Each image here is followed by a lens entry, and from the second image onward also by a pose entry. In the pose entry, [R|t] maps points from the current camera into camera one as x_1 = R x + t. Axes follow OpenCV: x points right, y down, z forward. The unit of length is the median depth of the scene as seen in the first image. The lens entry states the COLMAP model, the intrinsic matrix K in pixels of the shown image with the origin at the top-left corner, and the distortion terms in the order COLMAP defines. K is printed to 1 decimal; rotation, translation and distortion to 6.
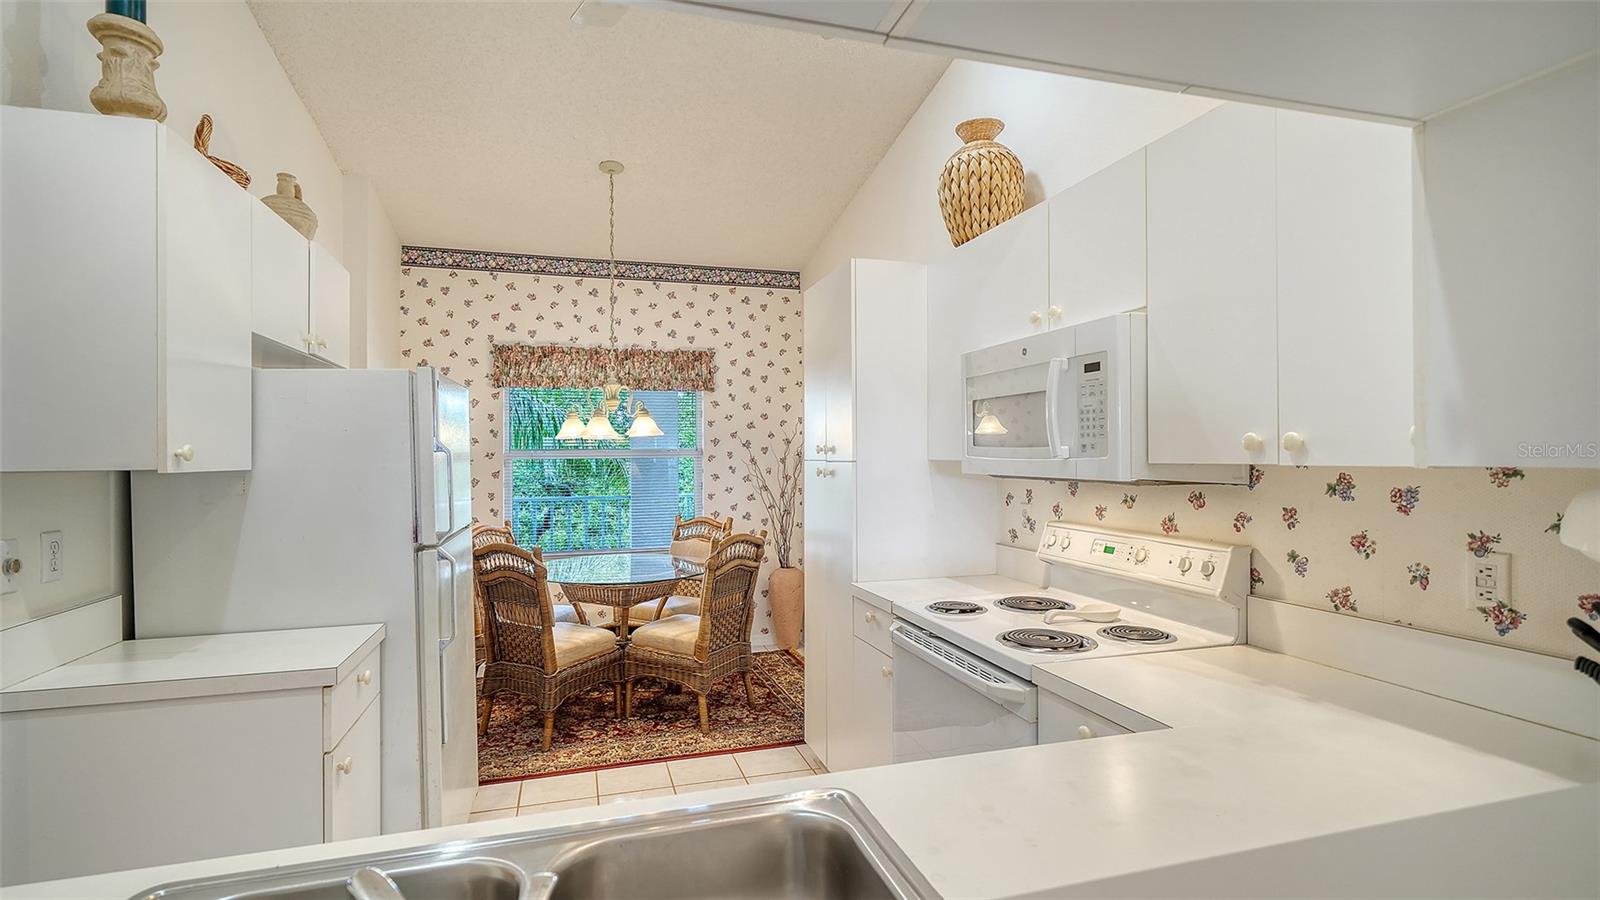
lens RADIAL K [[762.3, 0, 790.4], [0, 762.3, 453.9], [0, 0, 1]] dist [0.000860, 0.000171]
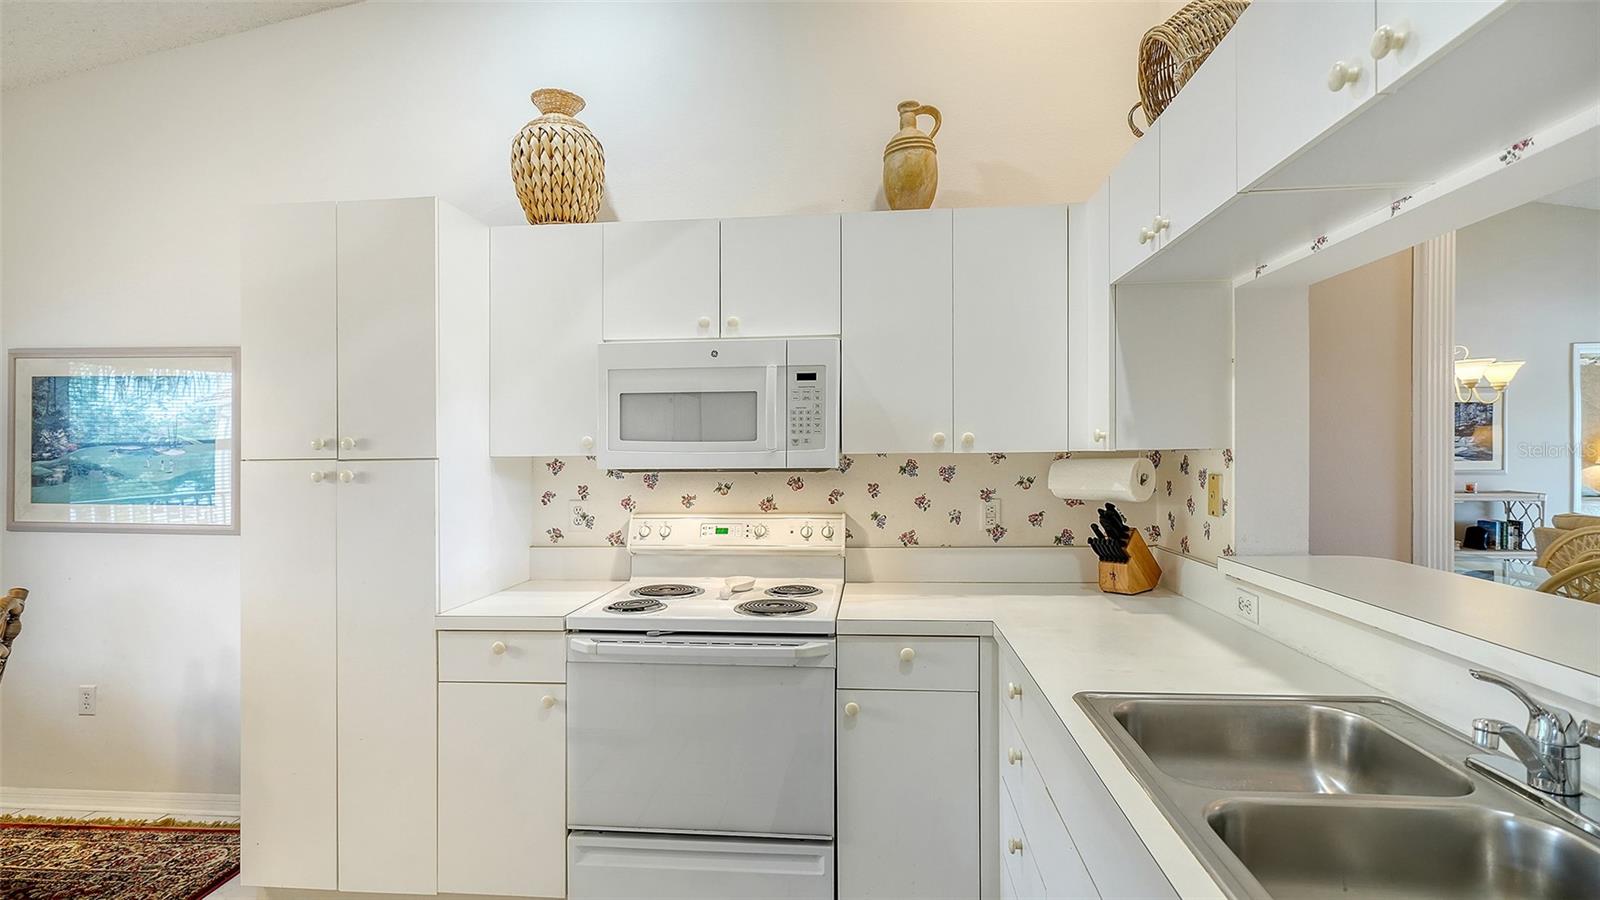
lens RADIAL K [[778.1, 0, 800.0], [0, 778.1, 450.0], [0, 0, 1]] dist [-0.001289, -0.001228]
pose [[0.369751, 0.002620, 0.929127, -0.289127], [0.007396, 0.999956, -0.005763, 0.004525], [-0.929102, 0.009002, 0.369715, 0.203046]]
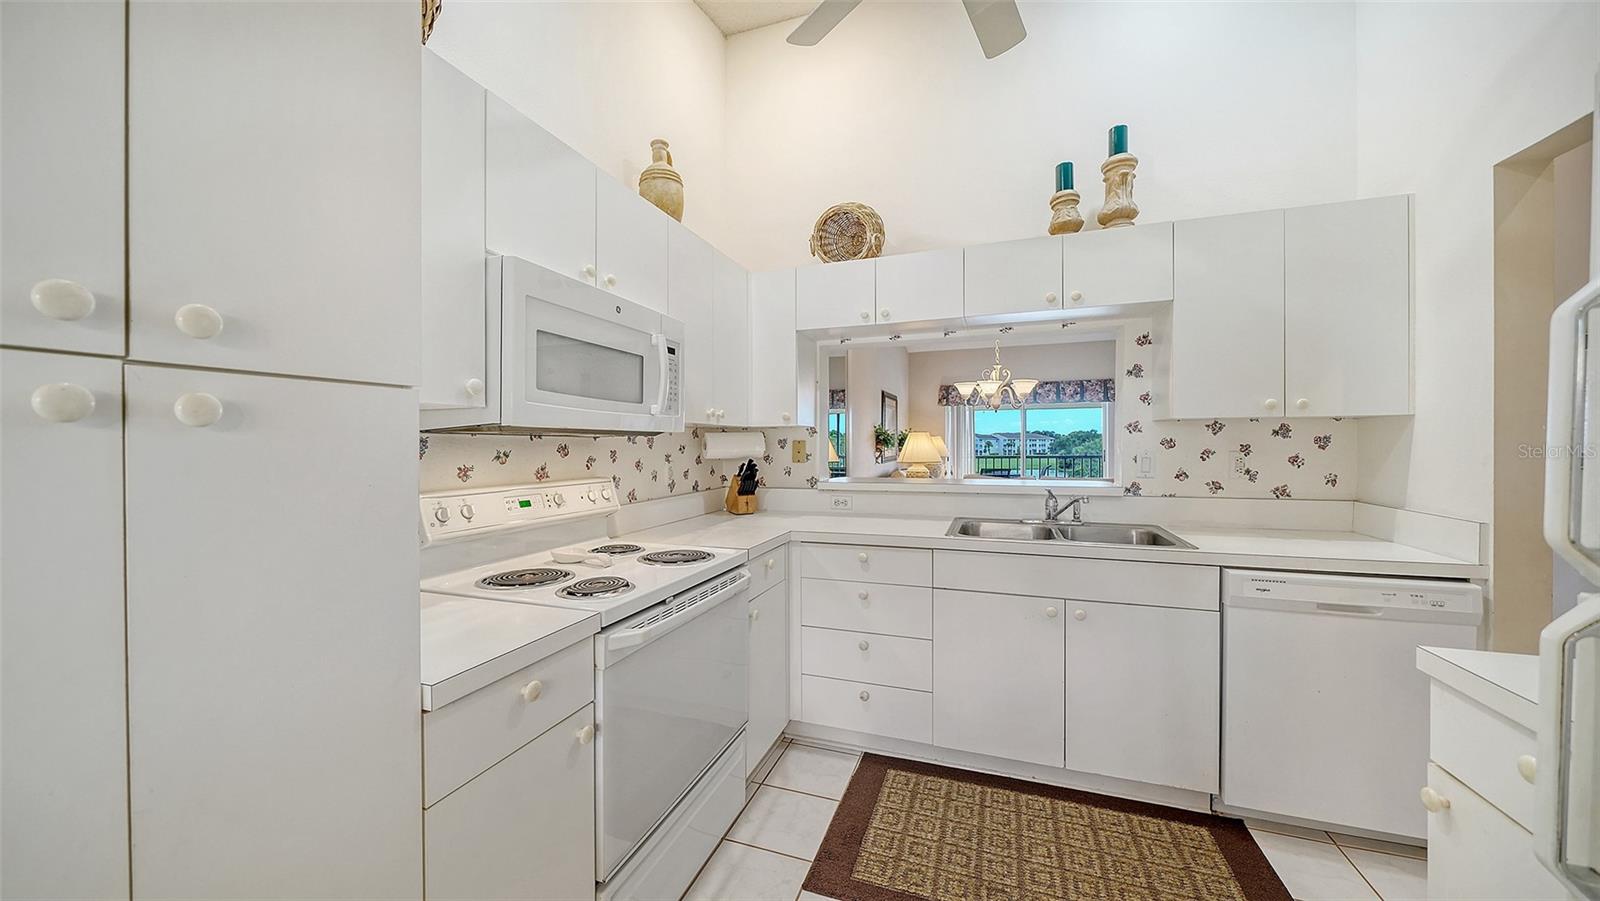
lens RADIAL K [[558.7, 0, 800.0], [0, 558.7, 450.5], [0, 0, 1]] dist [0.000324, 0.000011]
pose [[-0.812072, 0.003094, 0.583549, -0.144414], [0.008565, 0.999941, 0.006618, 0.023684], [-0.583494, 0.010372, -0.812051, 0.628861]]
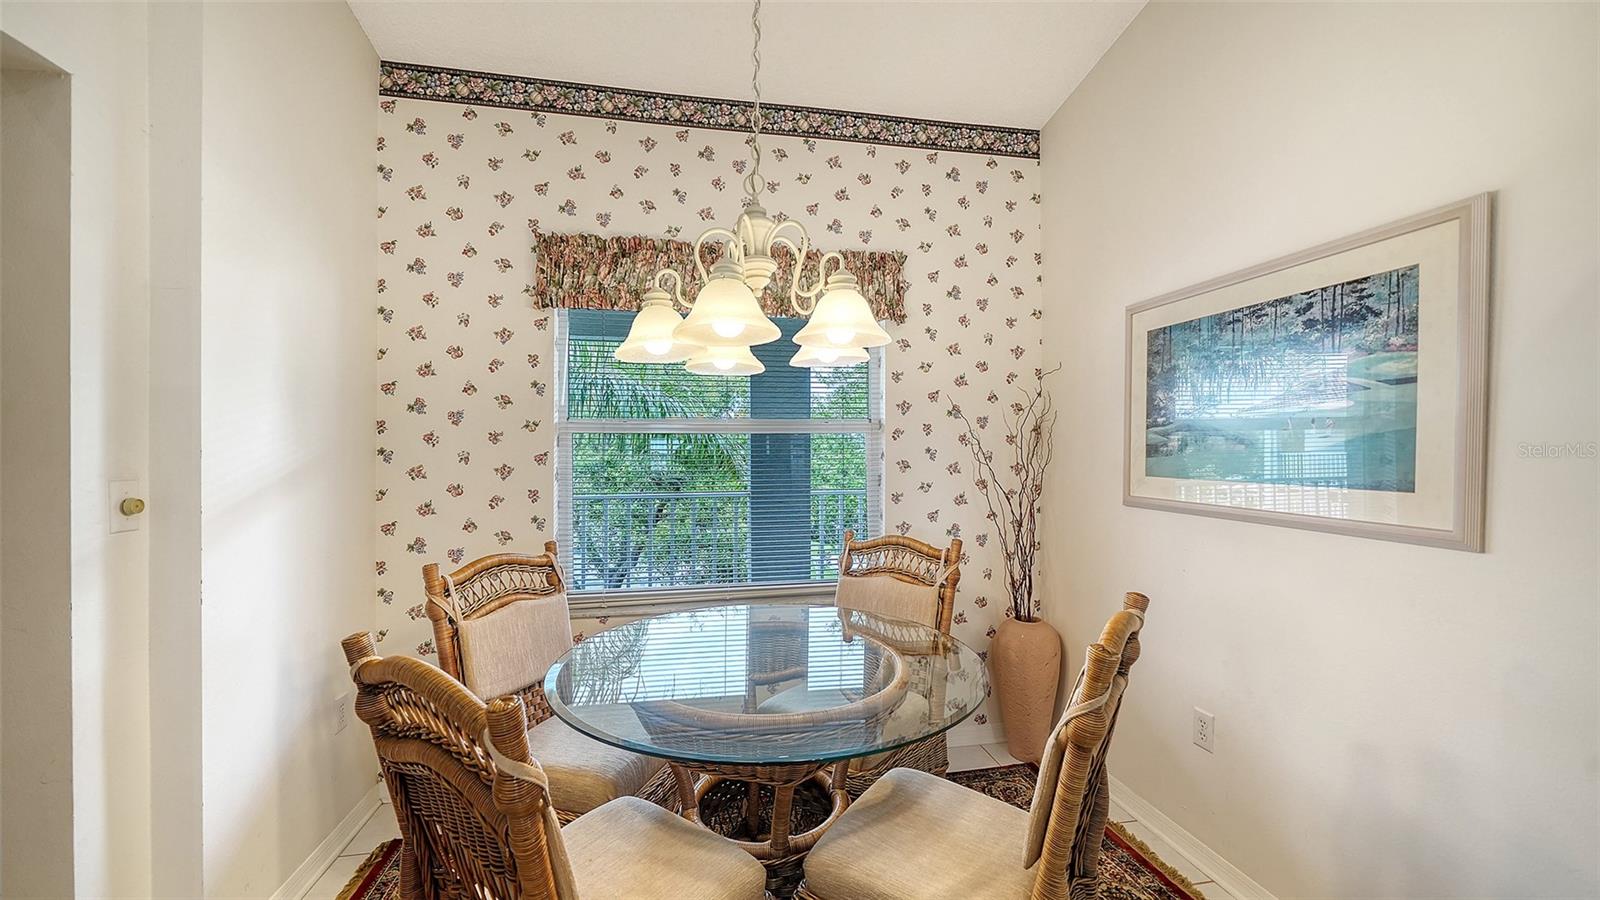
lens RADIAL K [[612.1, 0, 812.4], [0, 612.1, 456.9], [0, 0, 1]] dist [-0.001554, -0.000210]
pose [[0.997211, 0.003431, -0.074561, -0.144563], [-0.003440, 0.999994, 0.000014, 0.025558], [0.074561, 0.000243, 0.997216, 0.550074]]
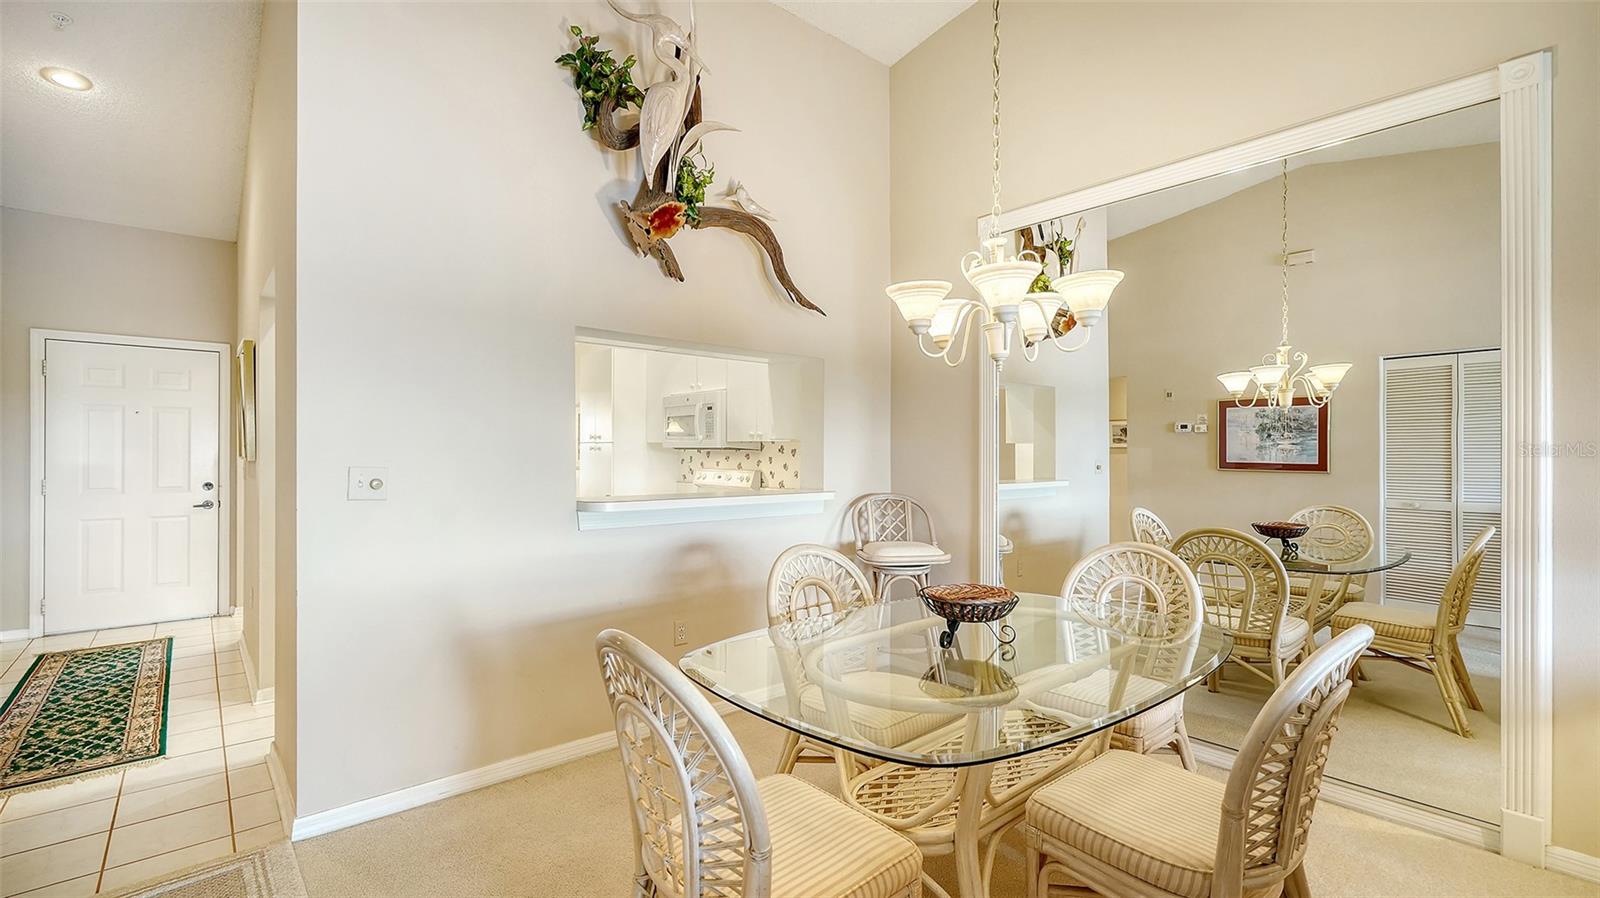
lens RADIAL K [[711.5, 0, 793.6], [0, 711.5, 454.7], [0, 0, 1]] dist [-0.002085, -0.000120]
pose [[0.911841, 0.008973, 0.410445, -0.153515], [-0.010600, 0.999942, 0.001687, 0.019891], [-0.410407, -0.005889, 0.911884, -0.583916]]
